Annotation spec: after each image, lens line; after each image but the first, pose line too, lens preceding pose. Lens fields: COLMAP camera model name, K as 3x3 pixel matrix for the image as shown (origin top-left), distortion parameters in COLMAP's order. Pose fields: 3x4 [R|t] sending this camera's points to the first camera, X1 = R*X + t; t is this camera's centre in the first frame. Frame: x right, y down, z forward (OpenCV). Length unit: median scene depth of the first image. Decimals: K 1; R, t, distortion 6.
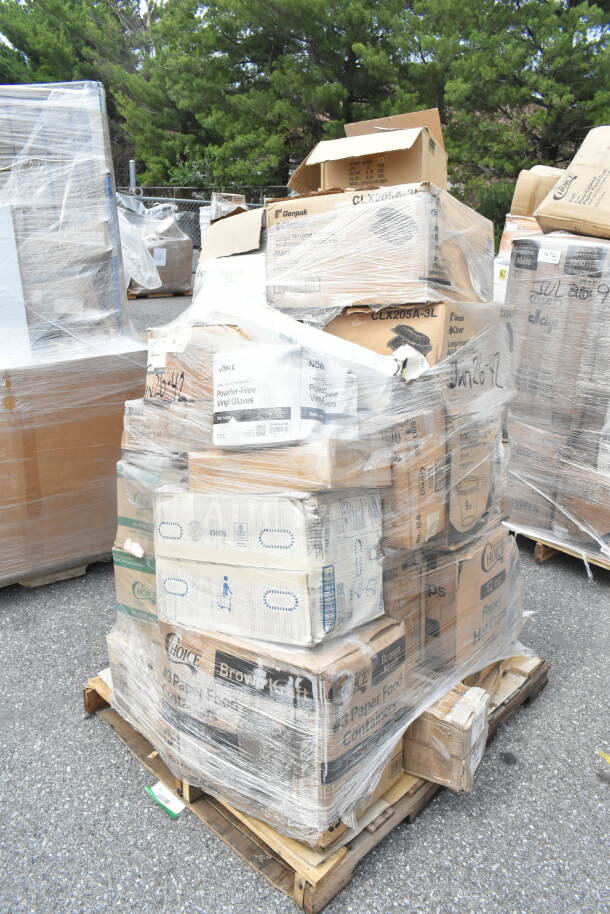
lens RADIAL K [[690.7, 0, 305.0], [0, 690.7, 457.0], [0, 0, 1]] dist [-0.007209, 0.000386]
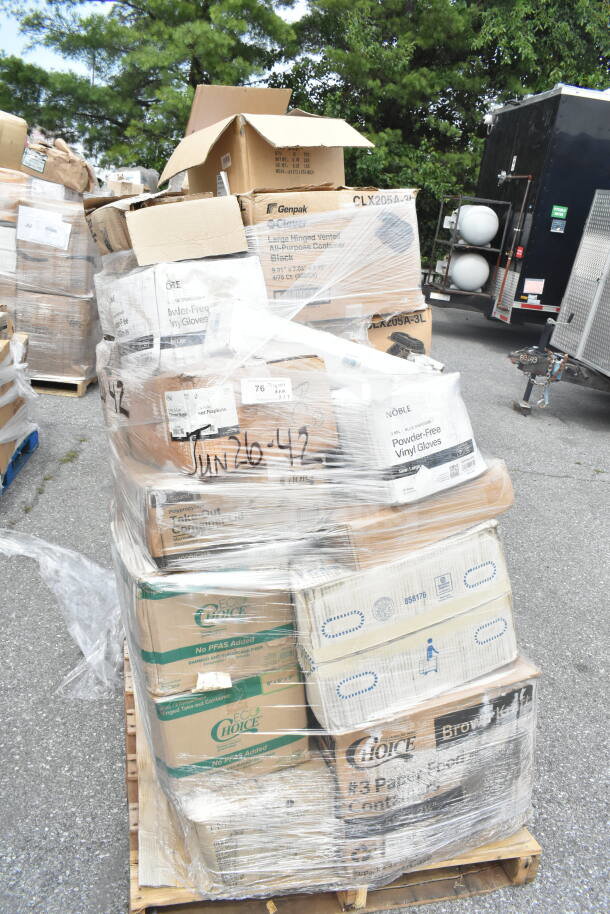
lens RADIAL K [[690.7, 0, 305.0], [0, 690.7, 457.0], [0, 0, 1]] dist [-0.007209, 0.000386]
pose [[0.538055, -0.253878, 0.803768, -0.879435], [0.181034, 0.966117, 0.183971, -0.254142], [-0.823240, 0.046523, 0.565785, 0.627468]]
